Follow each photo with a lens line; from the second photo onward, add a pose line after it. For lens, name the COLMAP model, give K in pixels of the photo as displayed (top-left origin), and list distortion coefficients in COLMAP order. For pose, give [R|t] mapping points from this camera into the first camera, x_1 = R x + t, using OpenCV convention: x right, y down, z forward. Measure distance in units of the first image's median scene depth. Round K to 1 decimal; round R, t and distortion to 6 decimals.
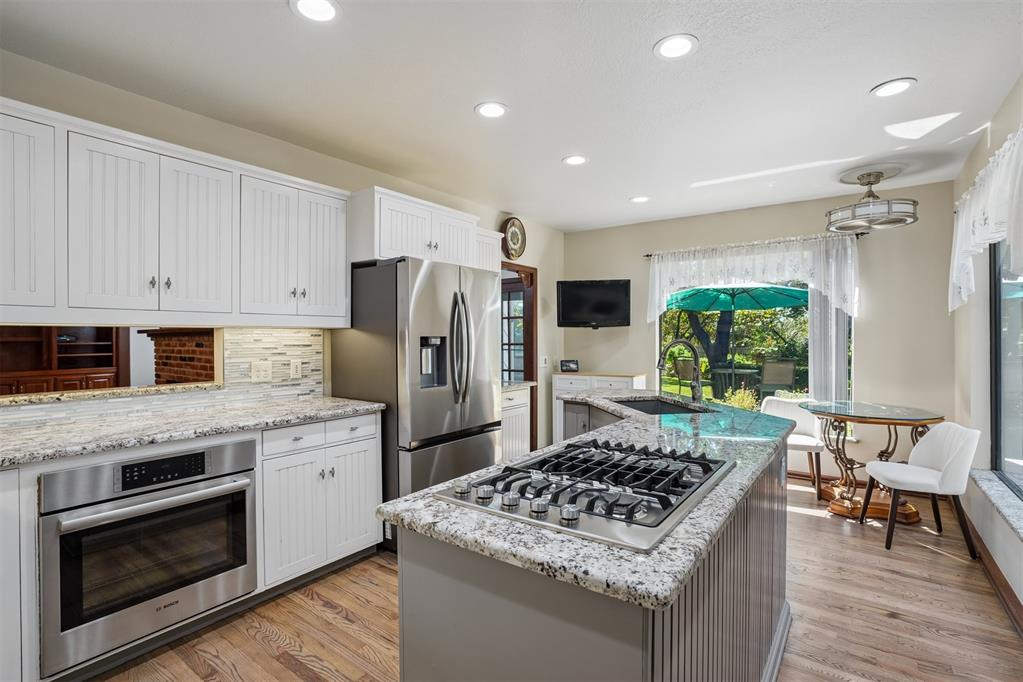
lens RADIAL K [[474.3, 0, 510.4], [0, 474.3, 338.6], [0, 0, 1]] dist [-0.020162, 0.000983]
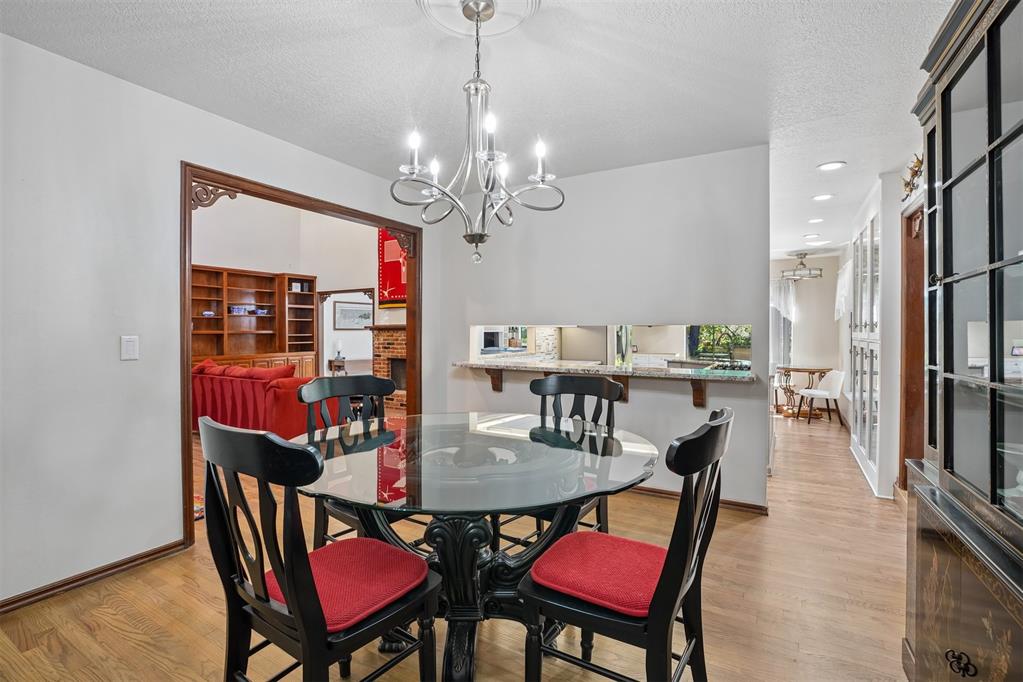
lens RADIAL K [[474.3, 0, 512.7], [0, 474.3, 337.8], [0, 0, 1]] dist [-0.020162, 0.000983]
pose [[0.991772, 0.001406, 0.128012, -0.789626], [-0.002641, 0.999952, 0.009482, 0.007692], [-0.127993, -0.009743, 0.991727, -0.934212]]
